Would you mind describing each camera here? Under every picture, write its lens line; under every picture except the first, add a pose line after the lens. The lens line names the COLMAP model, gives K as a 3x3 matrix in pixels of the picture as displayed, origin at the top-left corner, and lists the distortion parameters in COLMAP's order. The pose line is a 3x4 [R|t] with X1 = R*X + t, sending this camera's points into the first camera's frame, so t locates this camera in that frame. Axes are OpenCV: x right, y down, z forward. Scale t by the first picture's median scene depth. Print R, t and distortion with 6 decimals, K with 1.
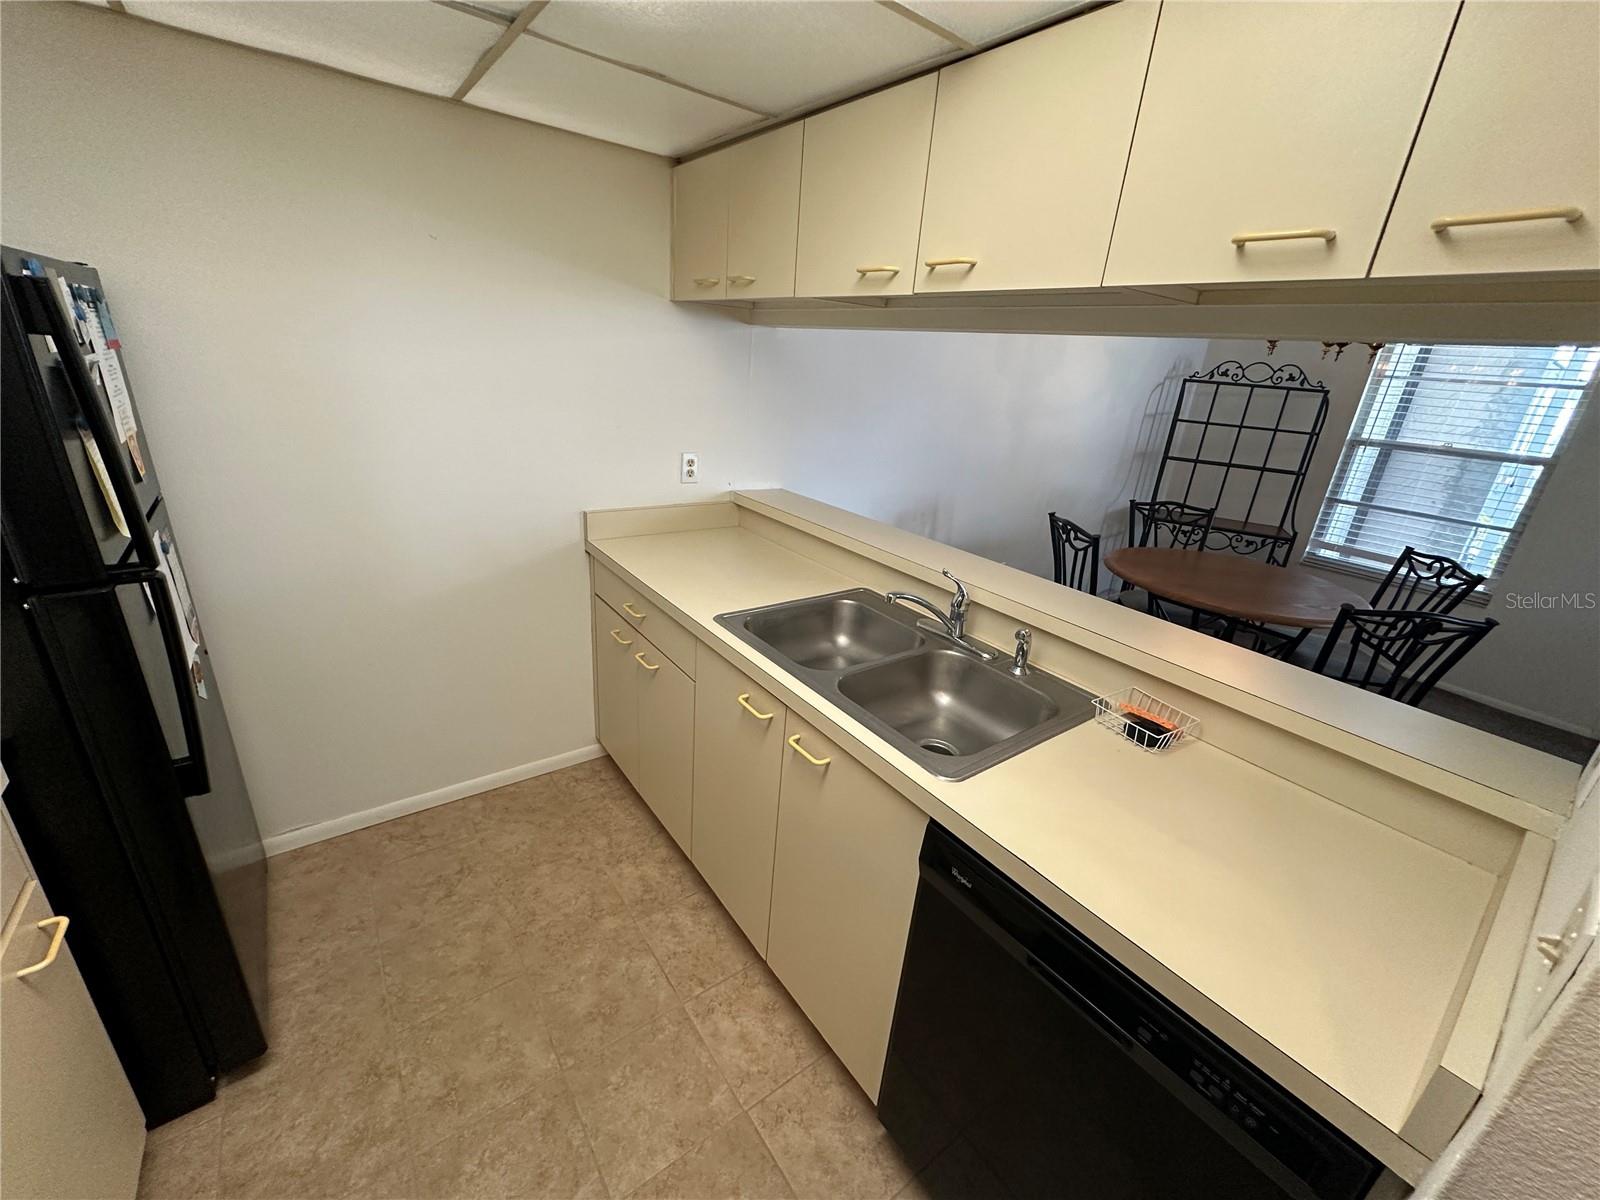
lens RADIAL K [[638.7, 0, 799.7], [0, 638.7, 598.7], [0, 0, 1]] dist [-0.005528, 0.000477]
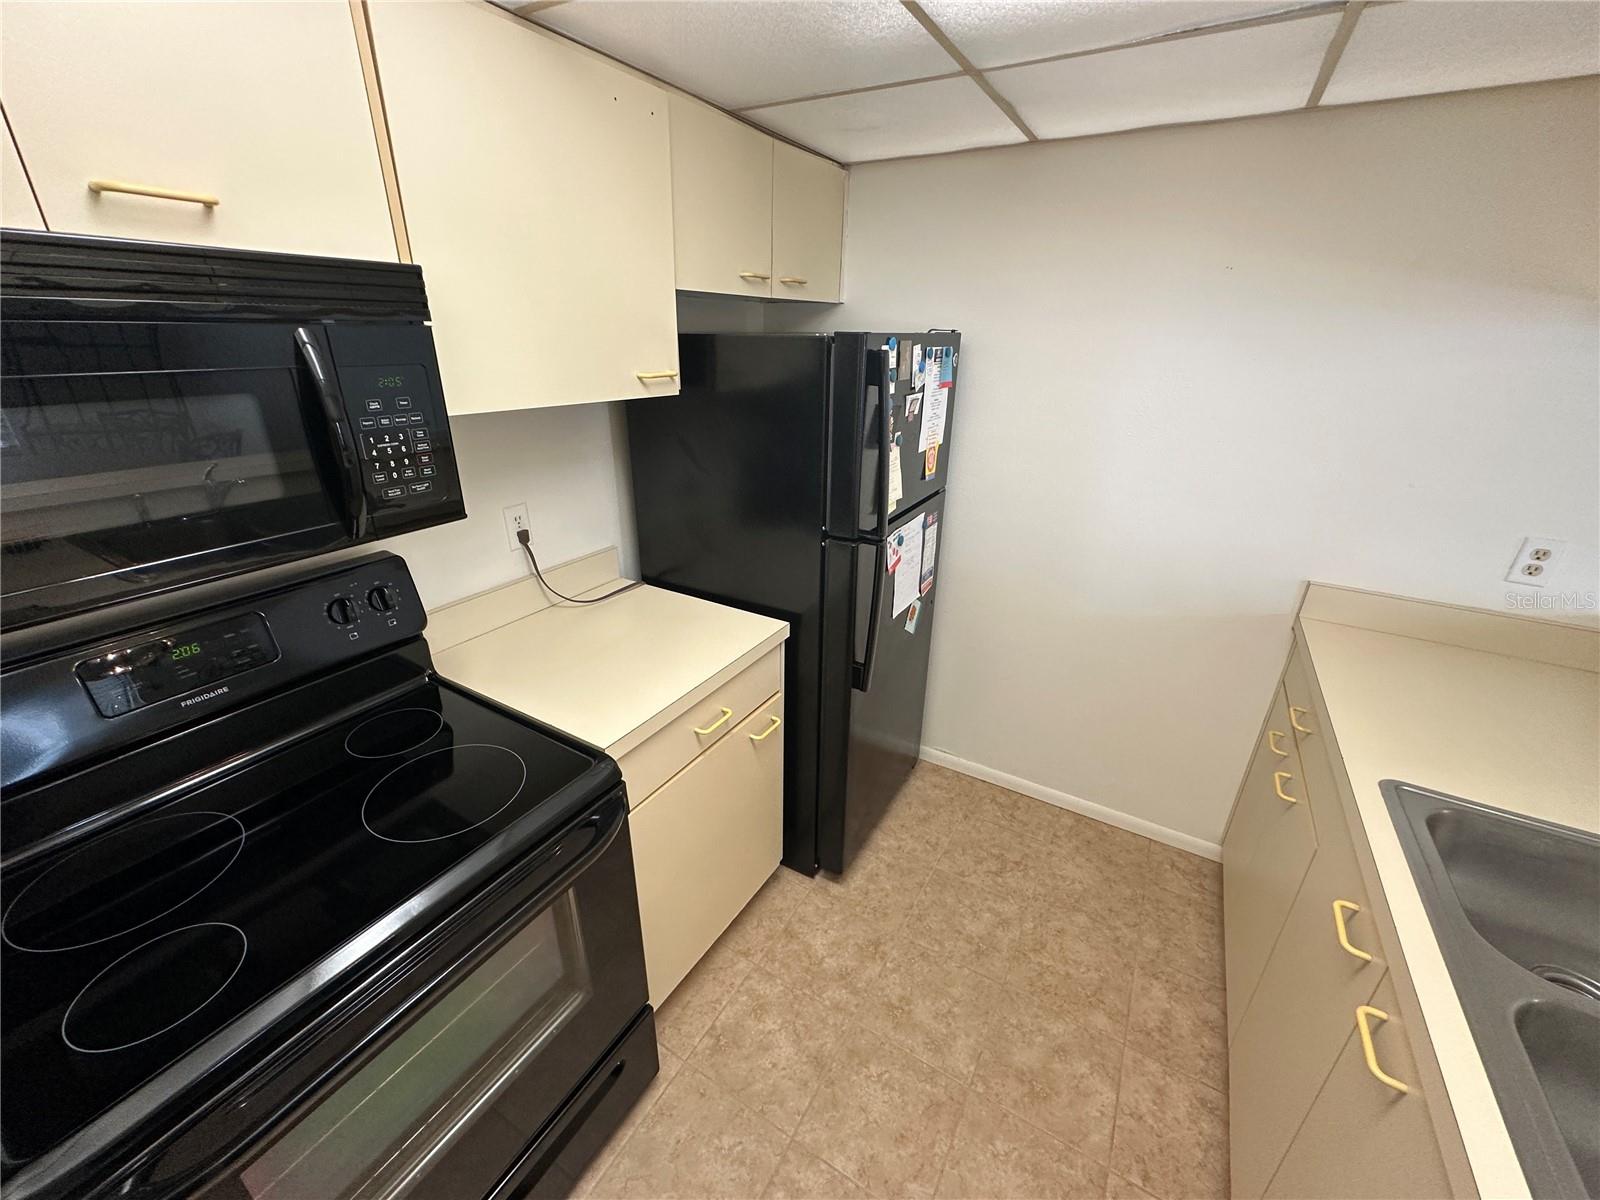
lens RADIAL K [[638.7, 0, 798.8], [0, 638.7, 597.6], [0, 0, 1]] dist [-0.005528, 0.000477]
pose [[0.379001, 0.293716, -0.877547, 0.157907], [-0.313304, 0.933018, 0.176971, -0.073098], [0.870746, 0.207867, 0.445637, 0.116397]]
